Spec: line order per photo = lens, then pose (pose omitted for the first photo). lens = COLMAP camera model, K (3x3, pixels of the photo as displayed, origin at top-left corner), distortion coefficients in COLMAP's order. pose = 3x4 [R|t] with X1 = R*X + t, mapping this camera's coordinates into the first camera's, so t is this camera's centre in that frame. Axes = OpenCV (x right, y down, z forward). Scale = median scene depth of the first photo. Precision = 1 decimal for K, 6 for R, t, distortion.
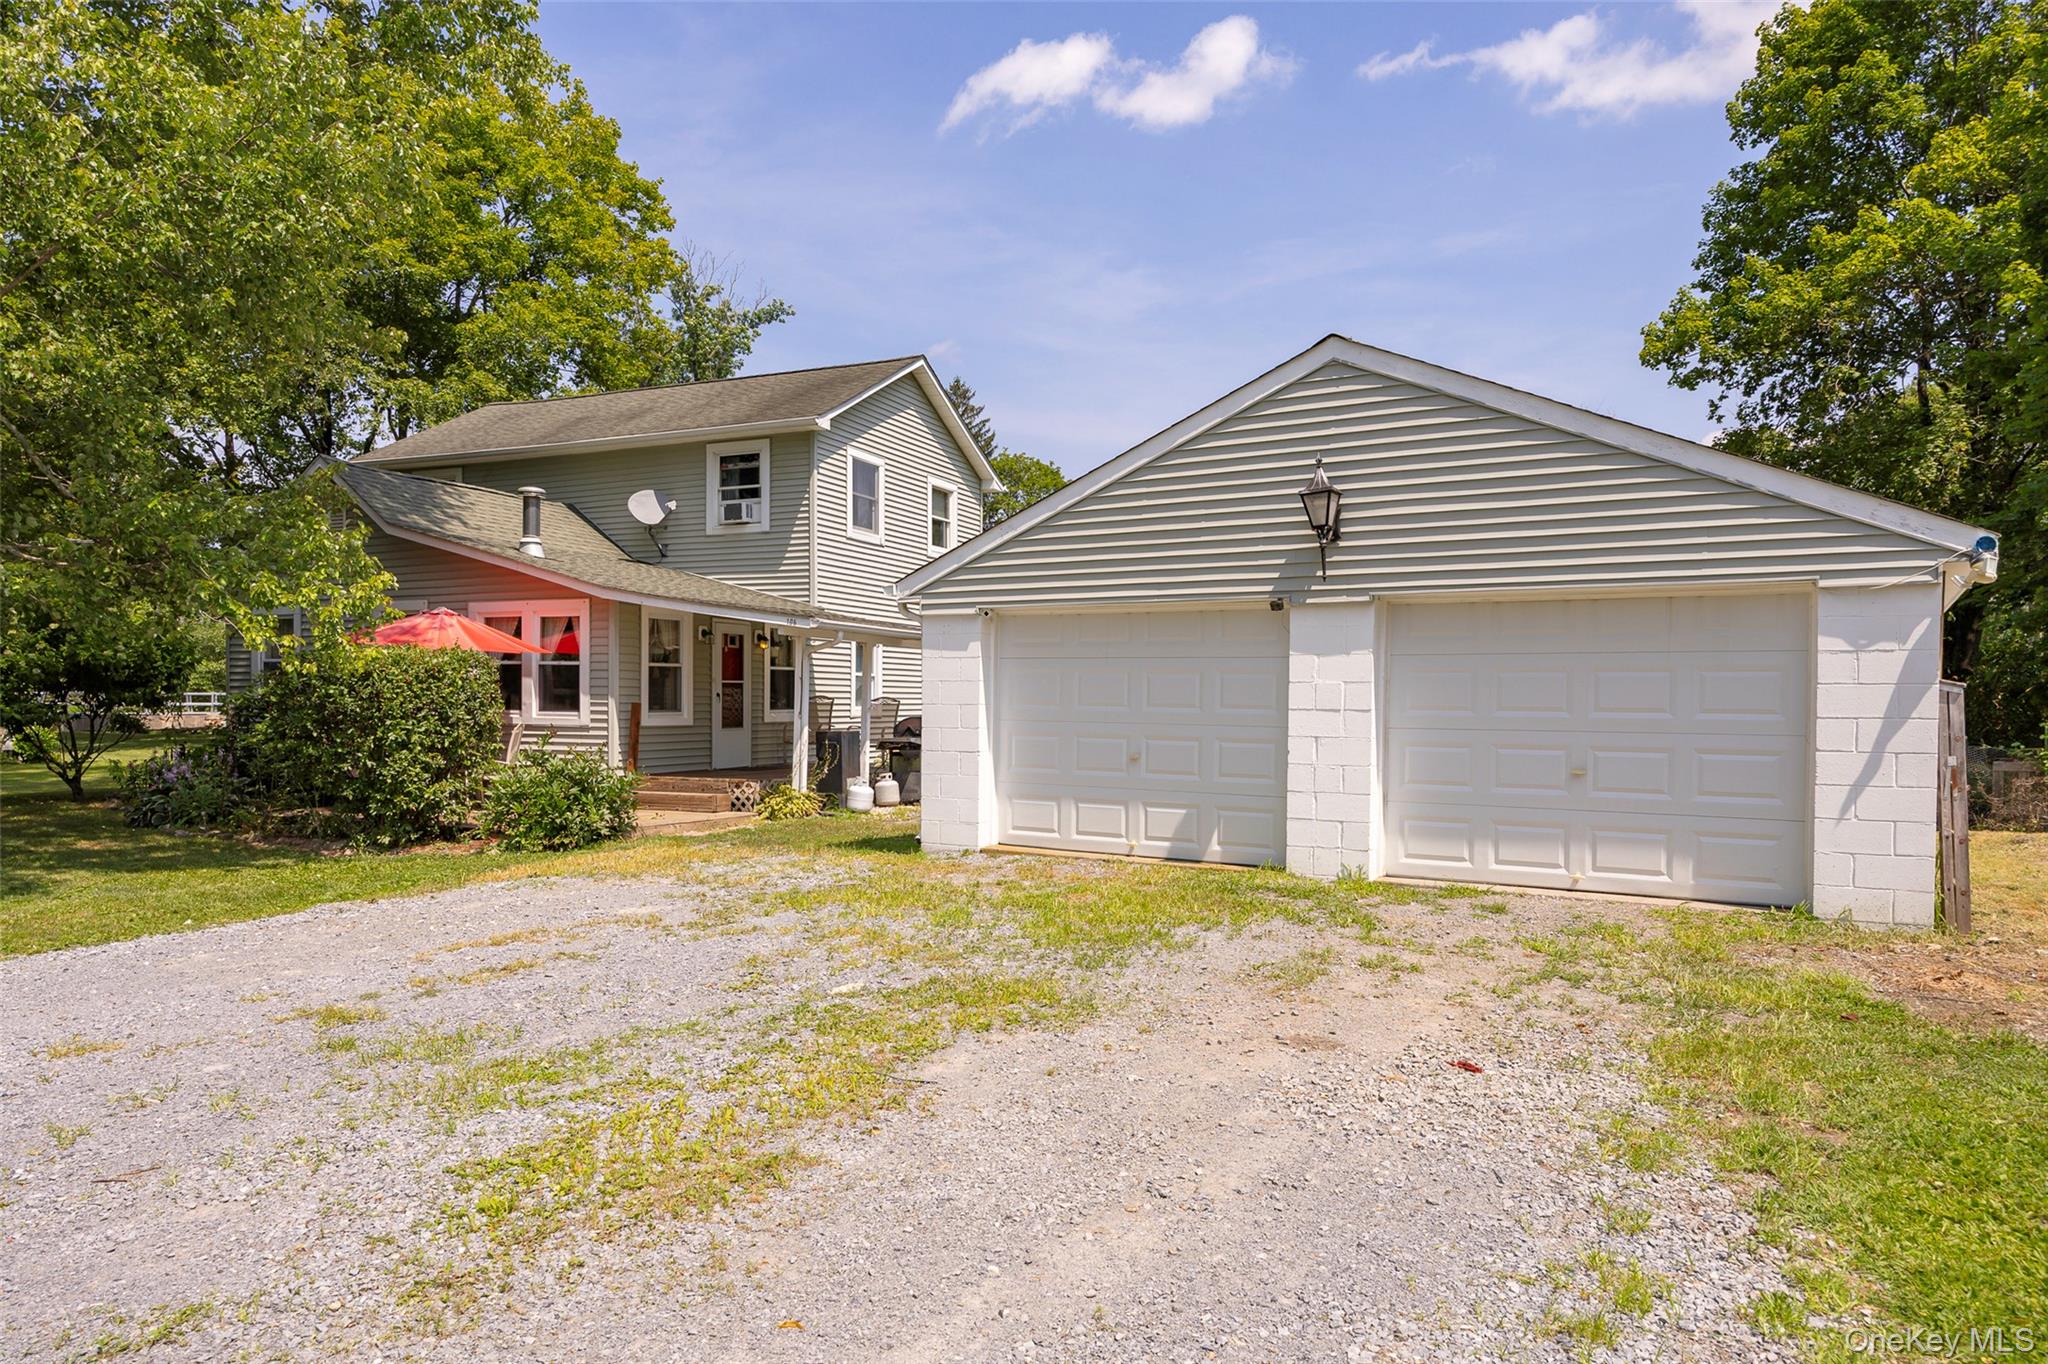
lens RADIAL K [[1369.5, 0, 1021.6], [0, 1369.5, 688.4], [0, 0, 1]] dist [0.005117, -0.000913]
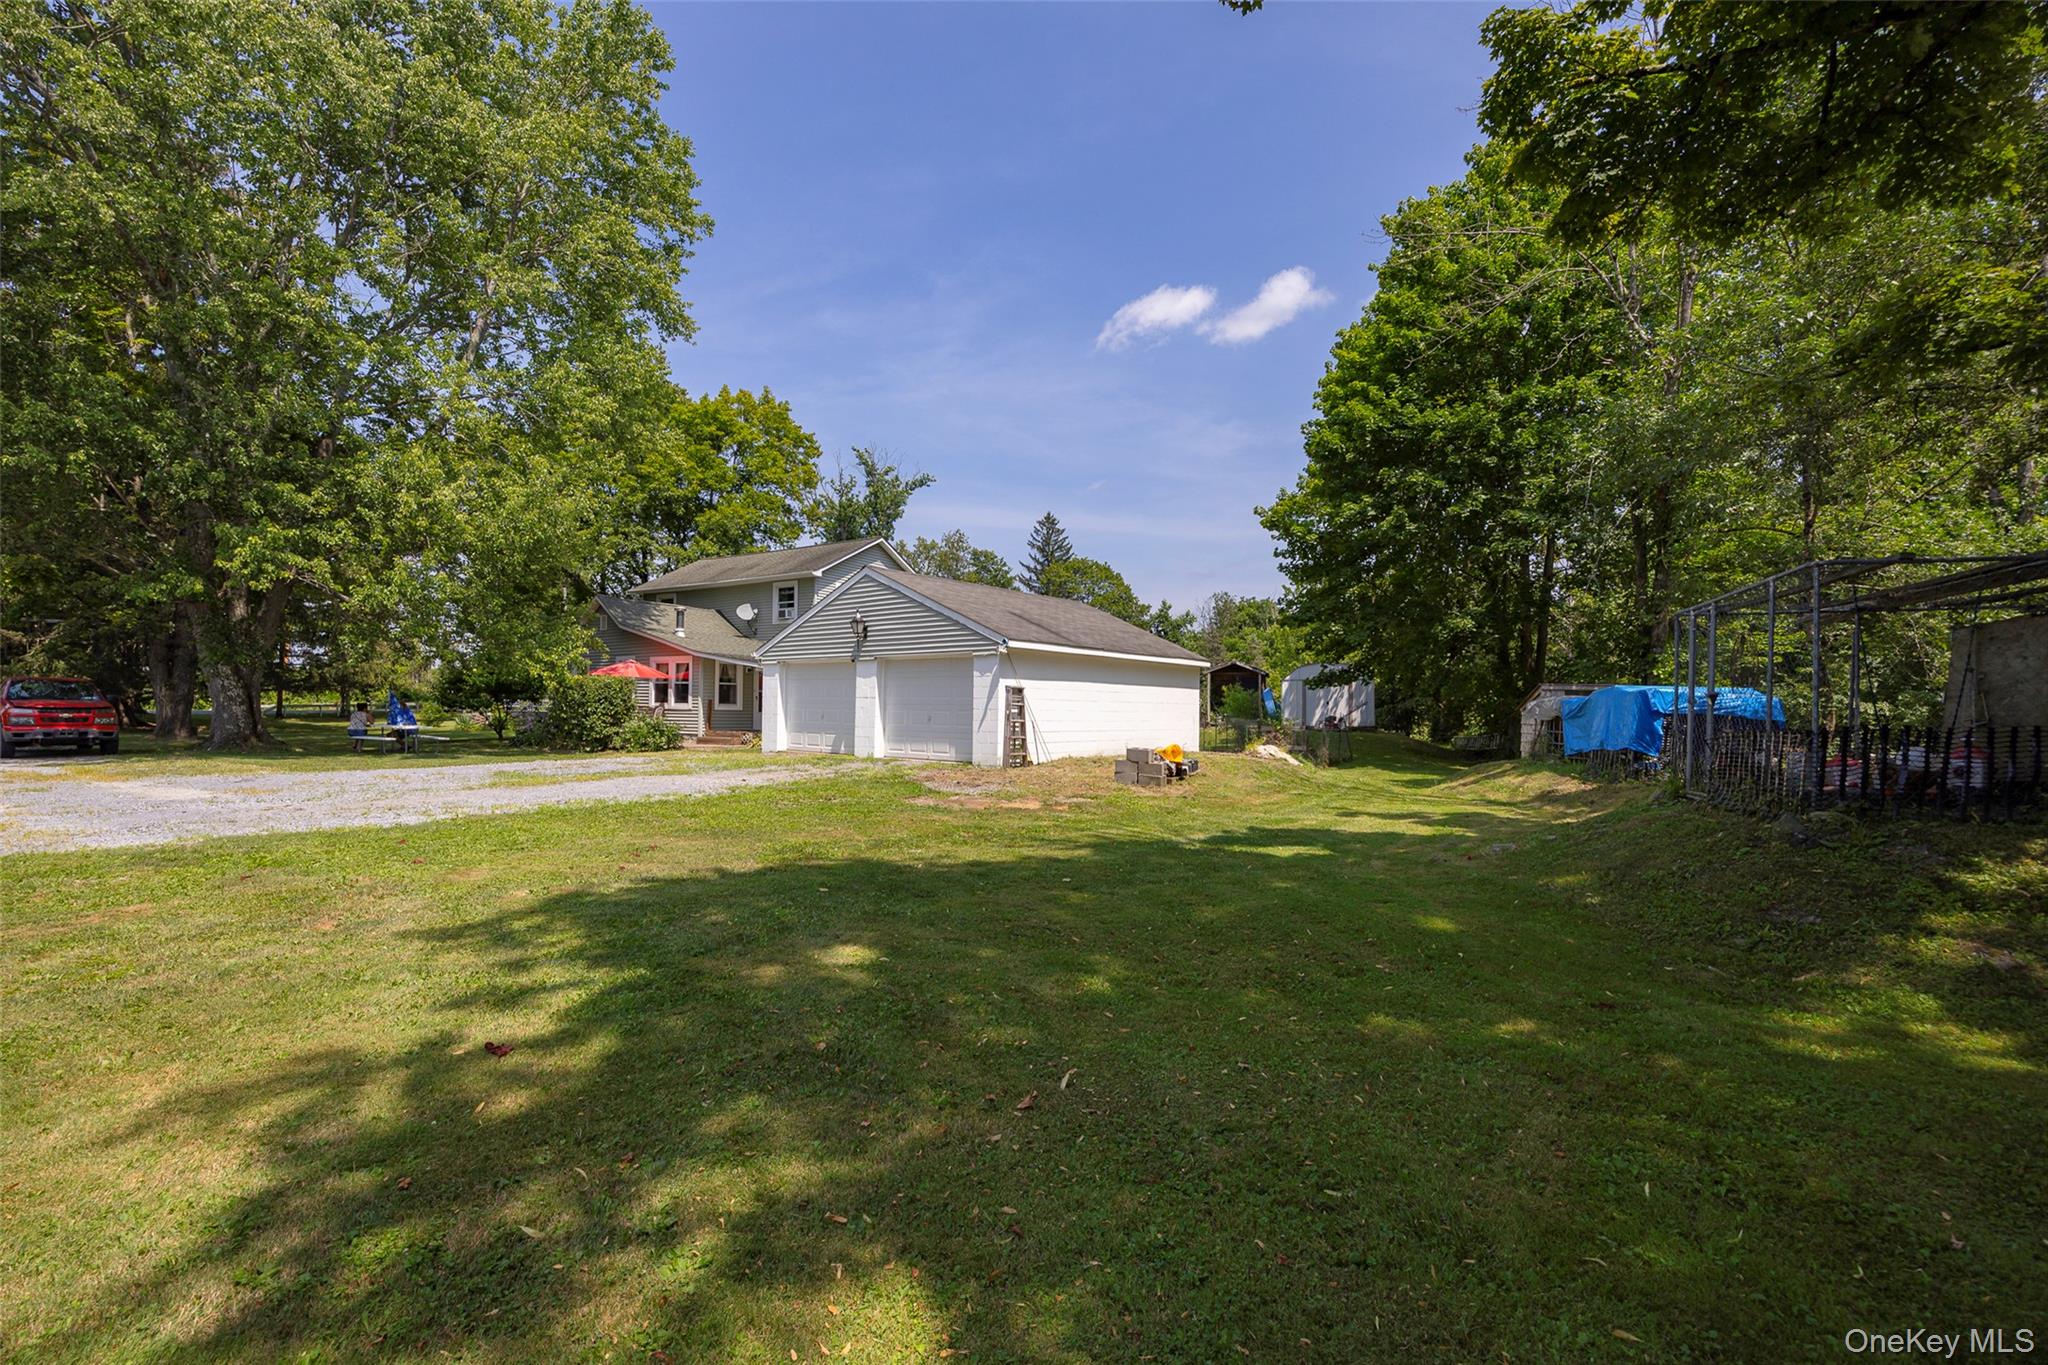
lens RADIAL K [[927.2, 0, 1027.8], [0, 927.2, 679.6], [0, 0, 1]] dist [-0.024965, -0.000043]
pose [[0.989860, 0.000396, -0.142046, 0.470790], [-0.004449, 0.999592, -0.028212, 0.017693], [0.141977, 0.028558, 0.989458, -0.481073]]
